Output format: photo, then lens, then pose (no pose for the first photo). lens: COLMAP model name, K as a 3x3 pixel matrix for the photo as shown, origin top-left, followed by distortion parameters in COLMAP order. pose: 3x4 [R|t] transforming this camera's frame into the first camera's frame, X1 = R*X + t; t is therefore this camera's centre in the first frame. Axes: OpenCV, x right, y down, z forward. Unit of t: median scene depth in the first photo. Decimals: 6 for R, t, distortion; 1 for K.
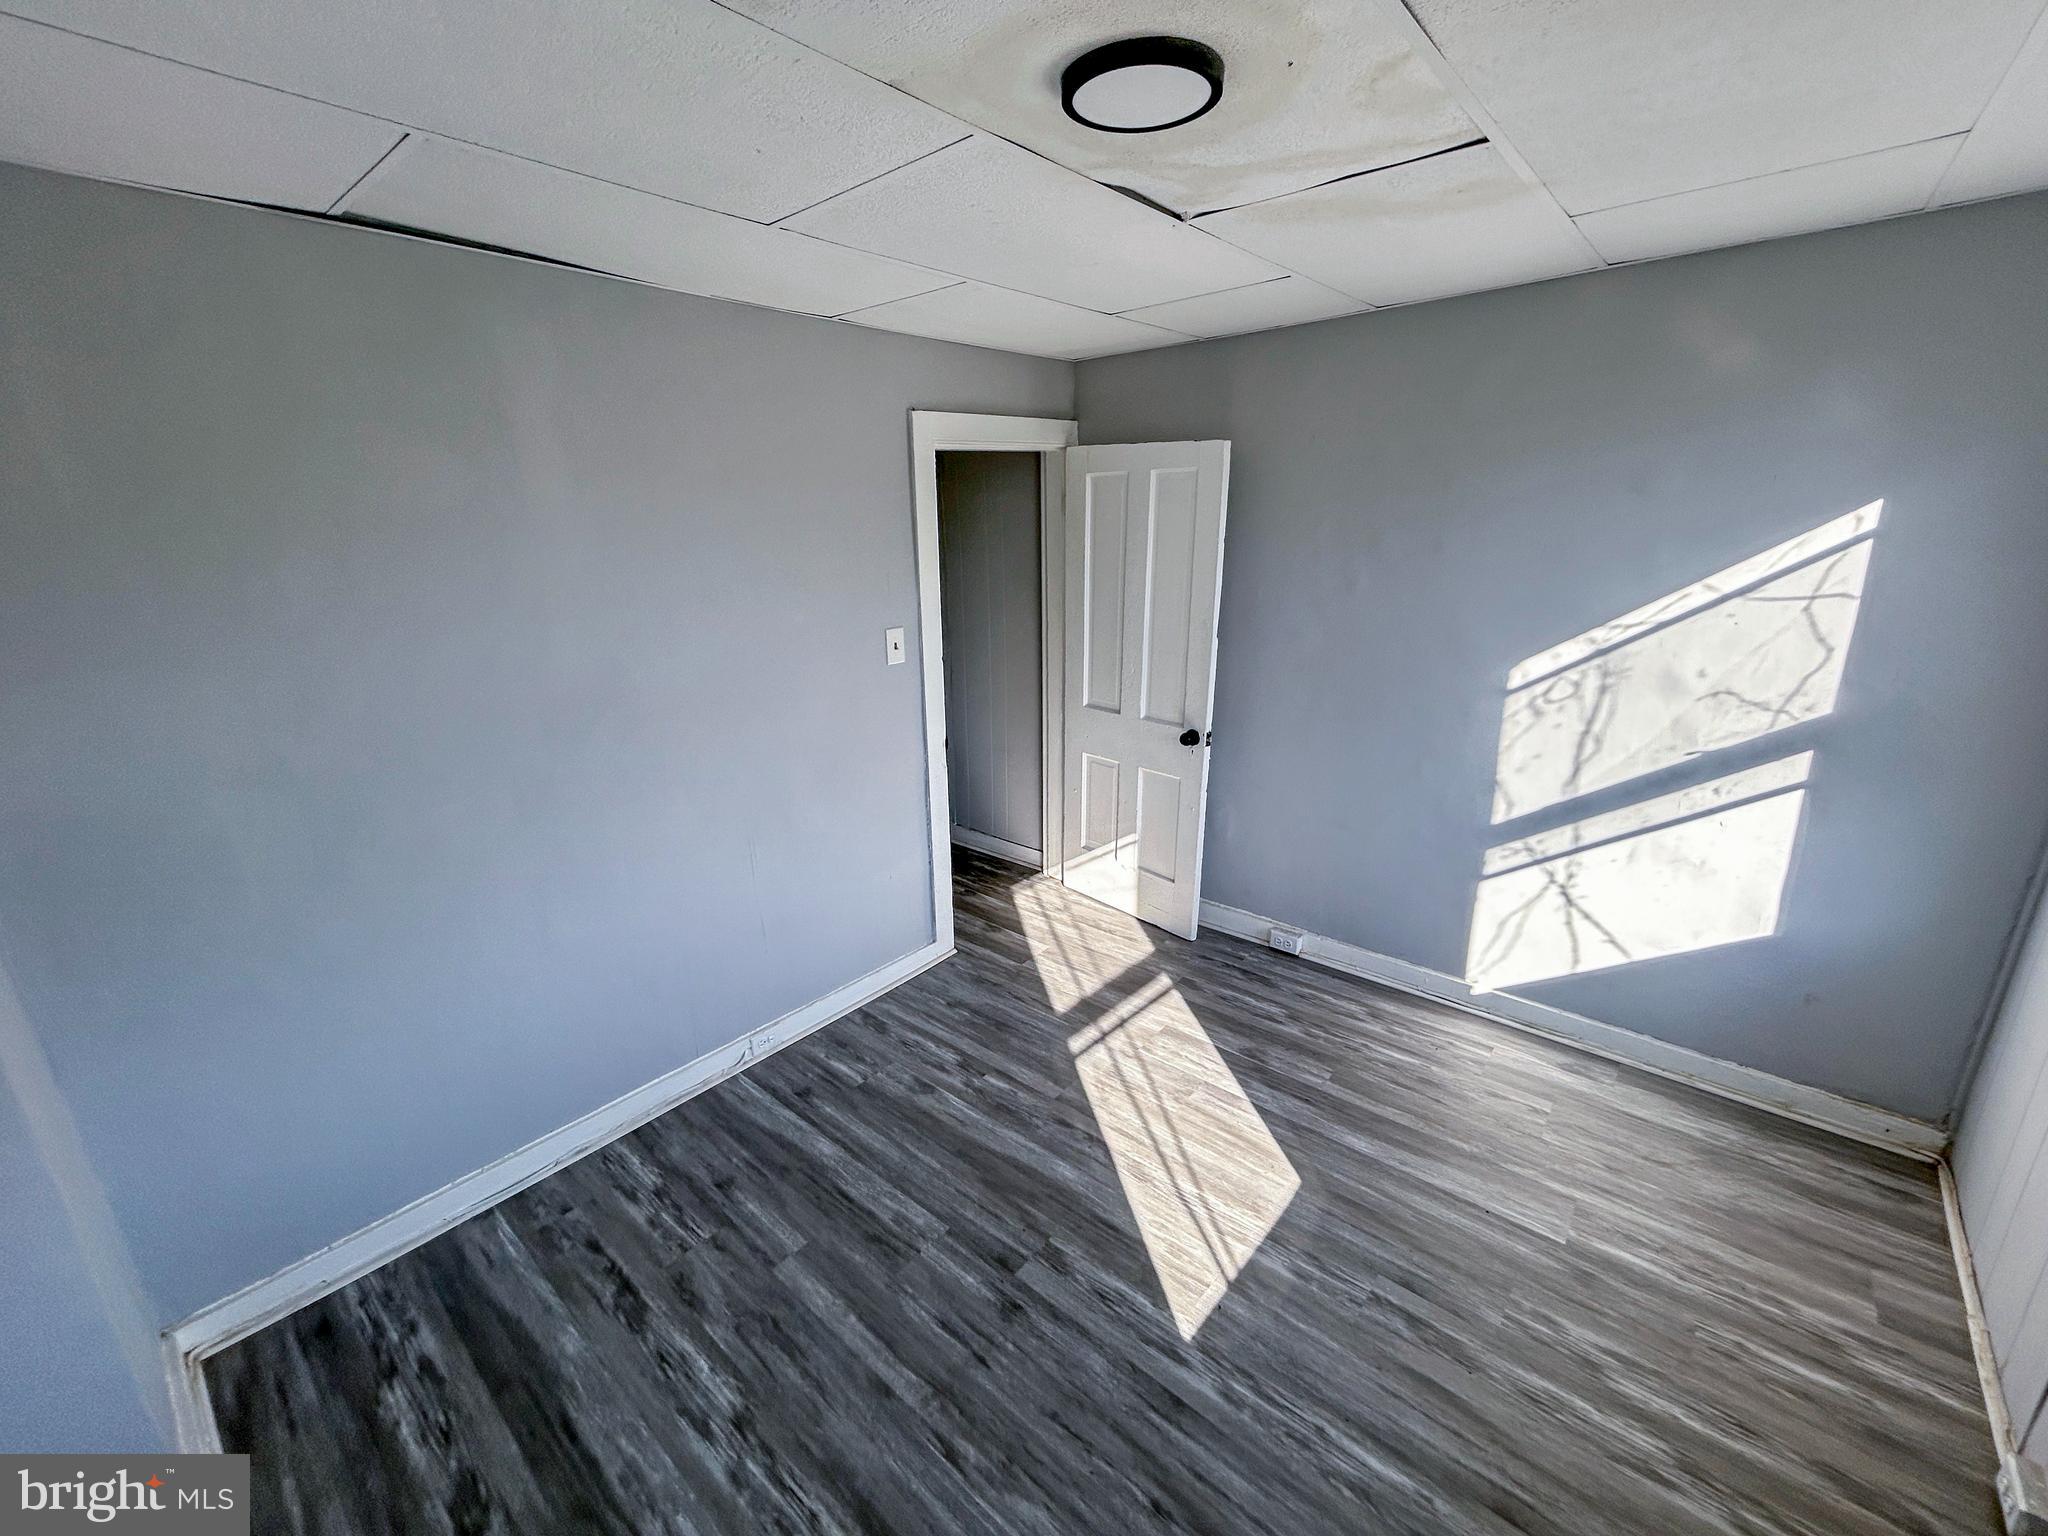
lens RADIAL K [[826.2, 0, 1025.3], [0, 826.2, 761.8], [0, 0, 1]] dist [-0.002094, 0.000778]
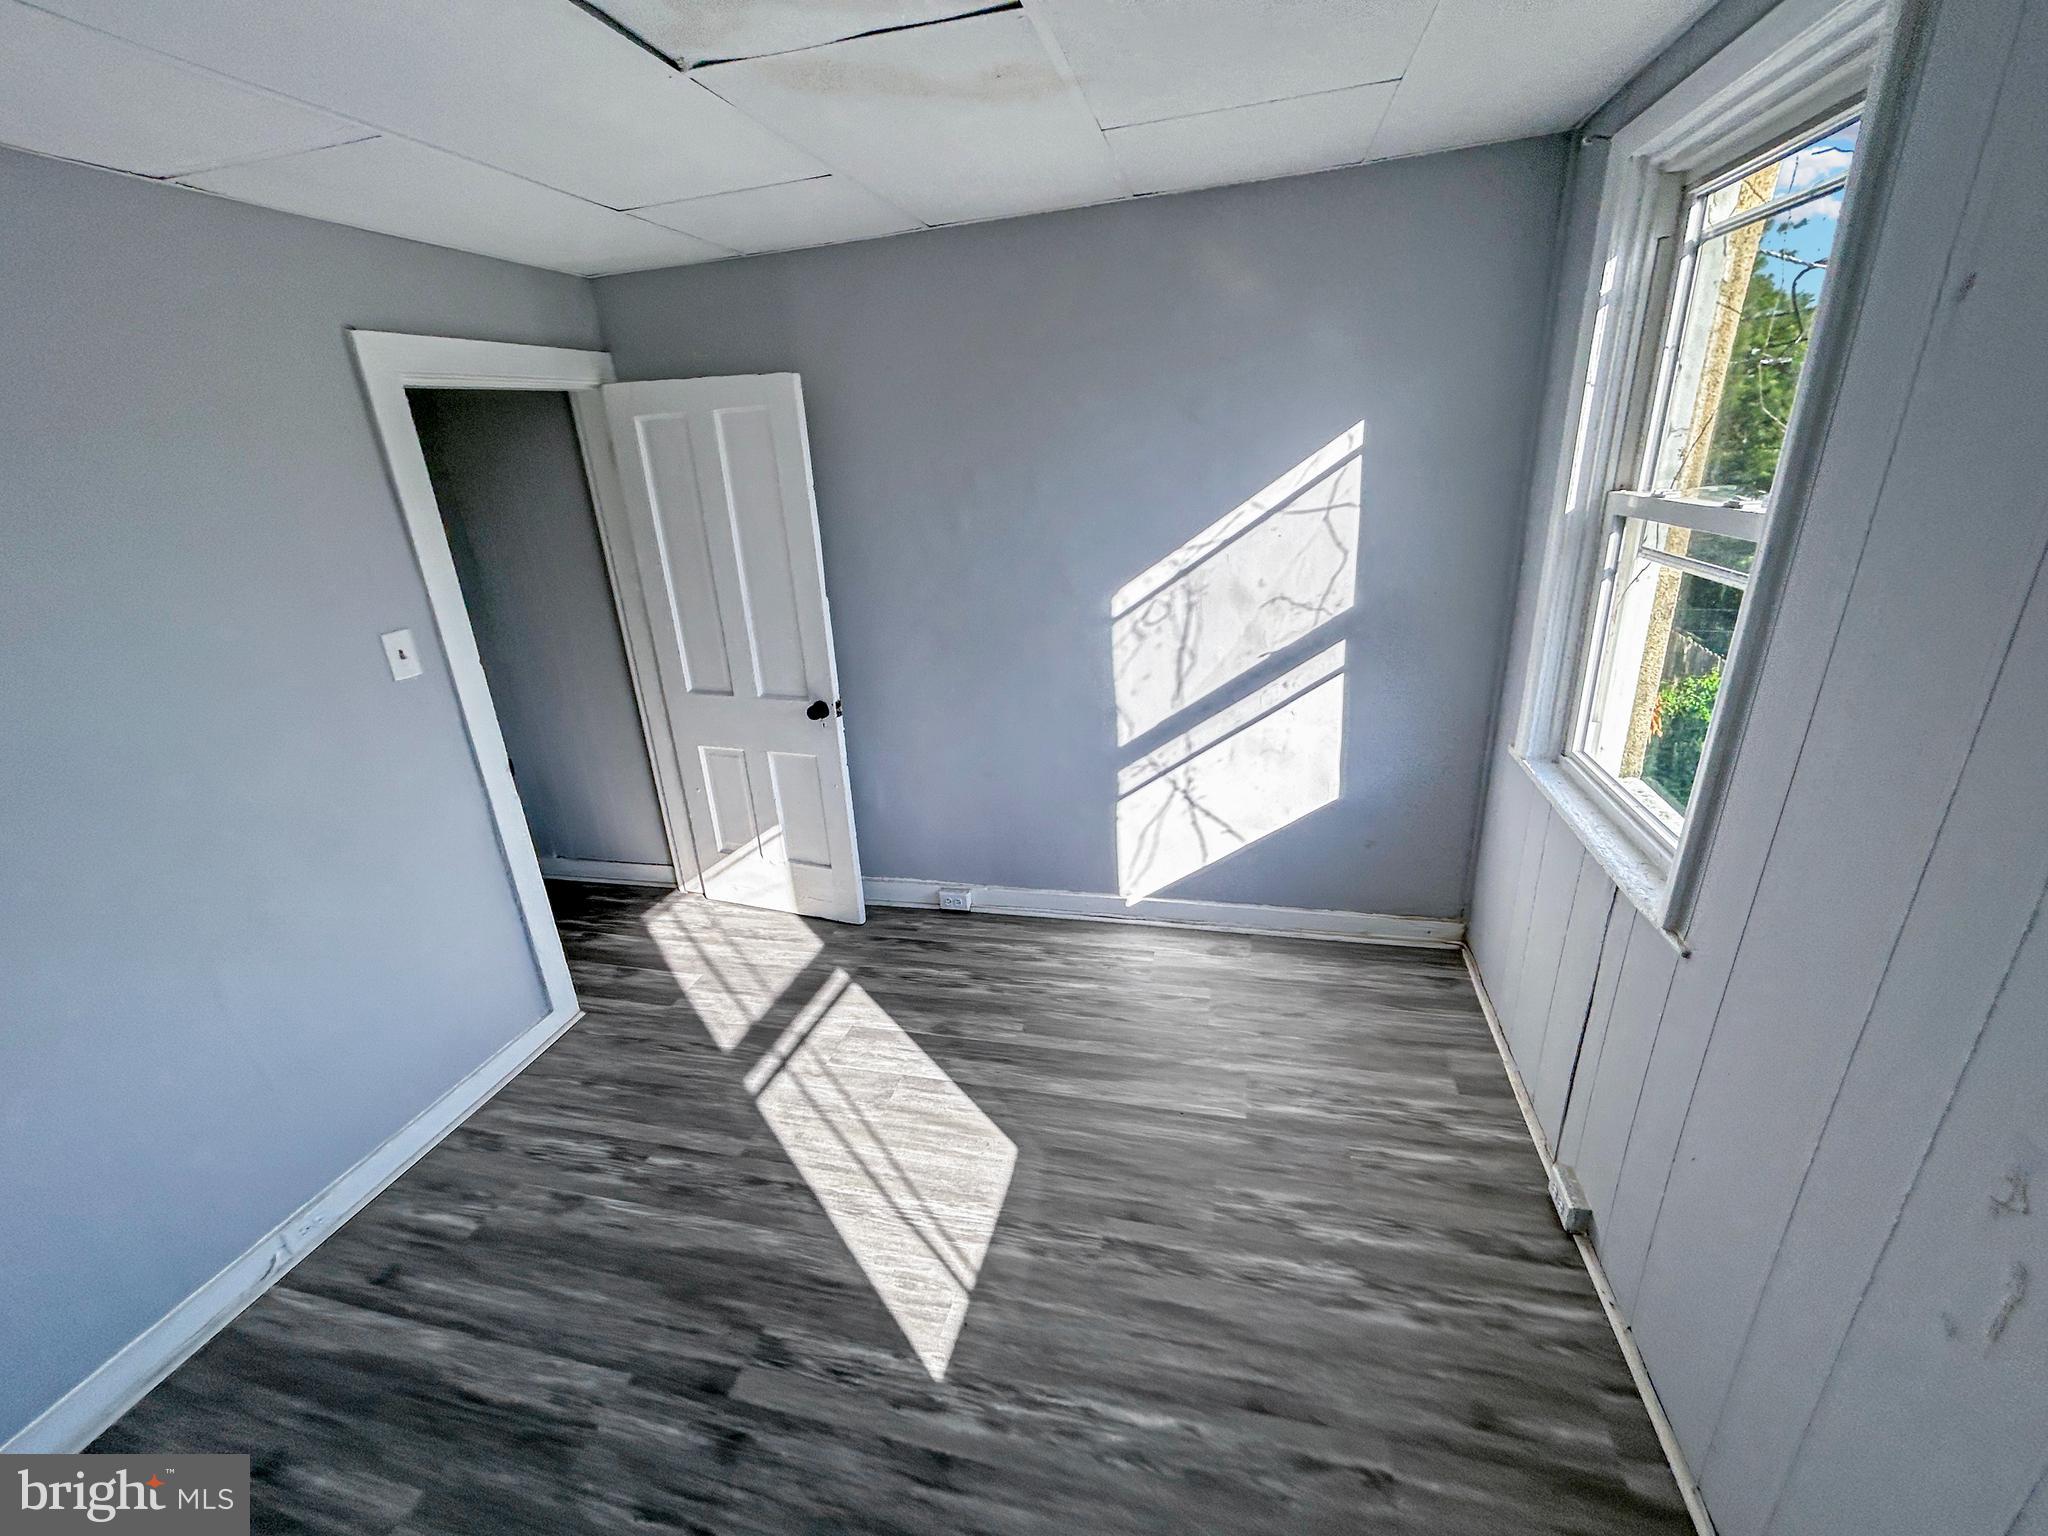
lens RADIAL K [[826.2, 0, 1025.3], [0, 826.2, 761.8], [0, 0, 1]] dist [-0.002094, 0.000778]
pose [[0.892884, -0.189032, 0.408688, 0.027581], [0.167795, 0.981924, 0.087581, -0.019318], [-0.417856, -0.009624, 0.908462, 0.104242]]
